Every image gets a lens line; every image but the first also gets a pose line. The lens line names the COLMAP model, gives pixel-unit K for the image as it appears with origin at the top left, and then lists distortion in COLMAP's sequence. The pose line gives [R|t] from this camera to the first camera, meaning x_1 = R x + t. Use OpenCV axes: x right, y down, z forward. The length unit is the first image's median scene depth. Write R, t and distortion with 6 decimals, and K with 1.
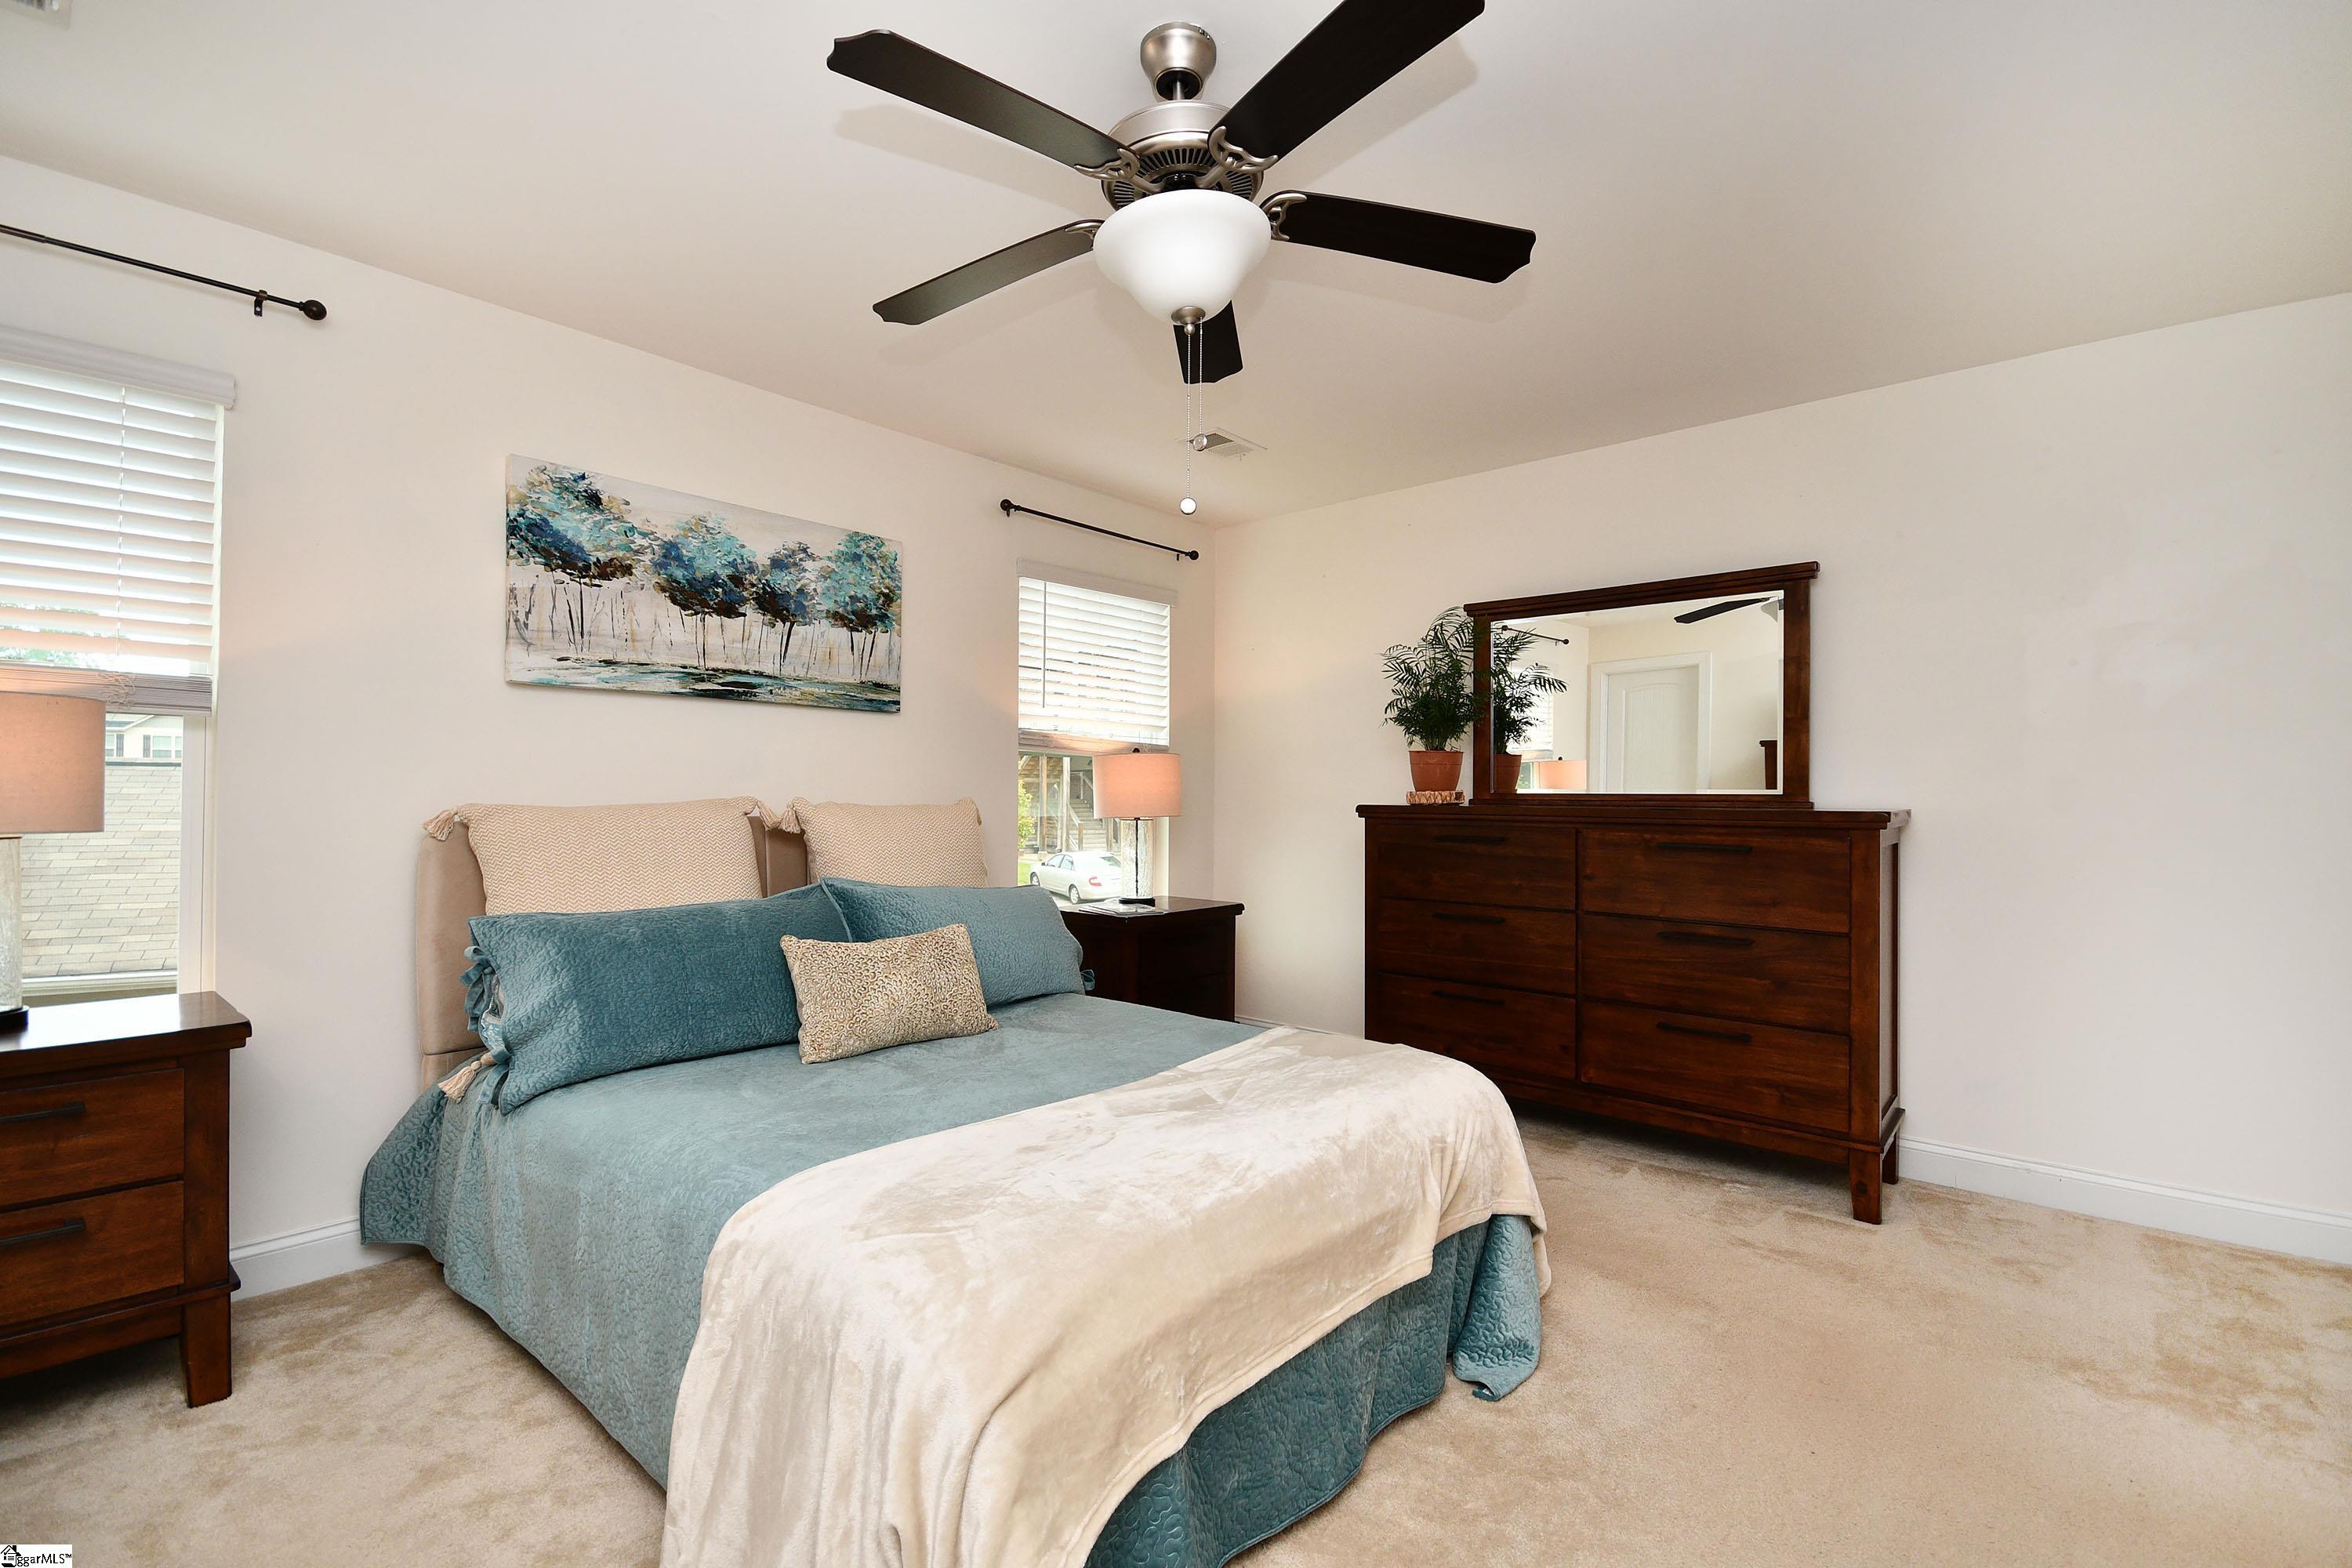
lens RADIAL K [[1024.2, 0, 1176.0], [0, 1024.2, 784.0], [0, 0, 1]] dist [0.015349, -0.014605]
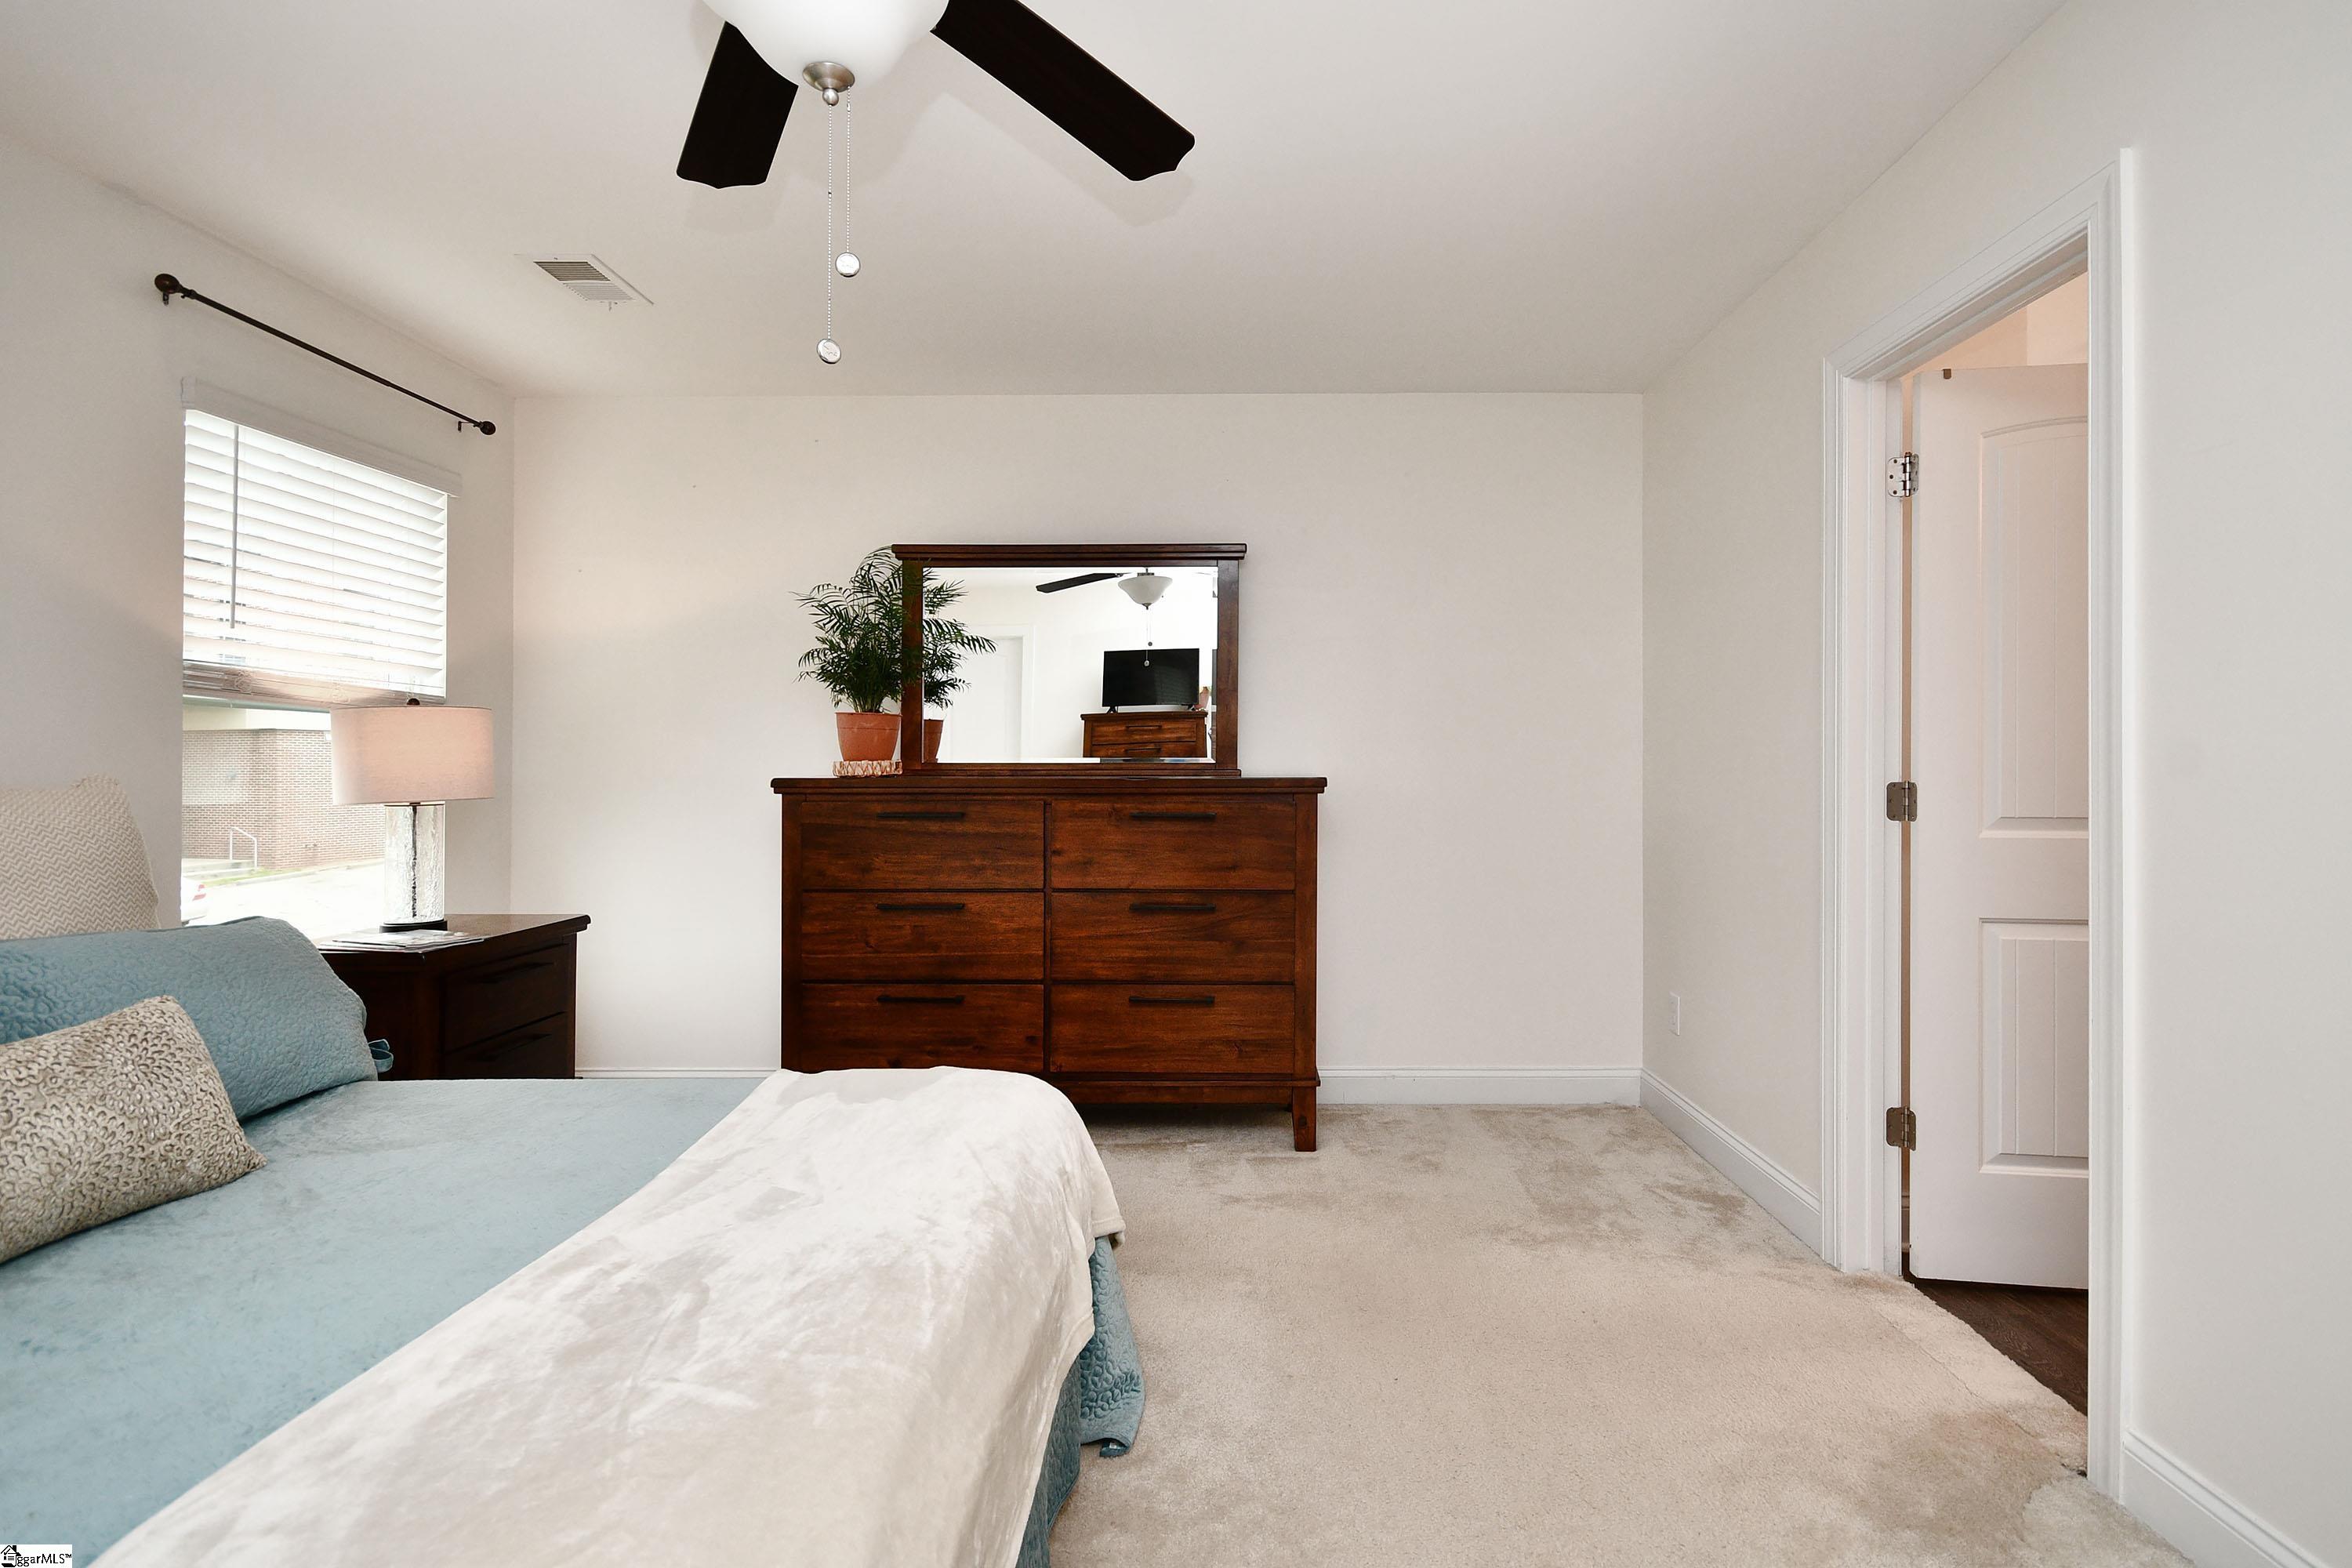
lens RADIAL K [[1111.3, 0, 1180.9], [0, 1111.3, 756.1], [0, 0, 1]] dist [0.002411, -0.007221]
pose [[0.757091, 0.000464, 0.653309, -0.180725], [-0.000688, 1.000000, 0.000087, 0.003312], [-0.653309, -0.000516, 0.757091, 0.165436]]
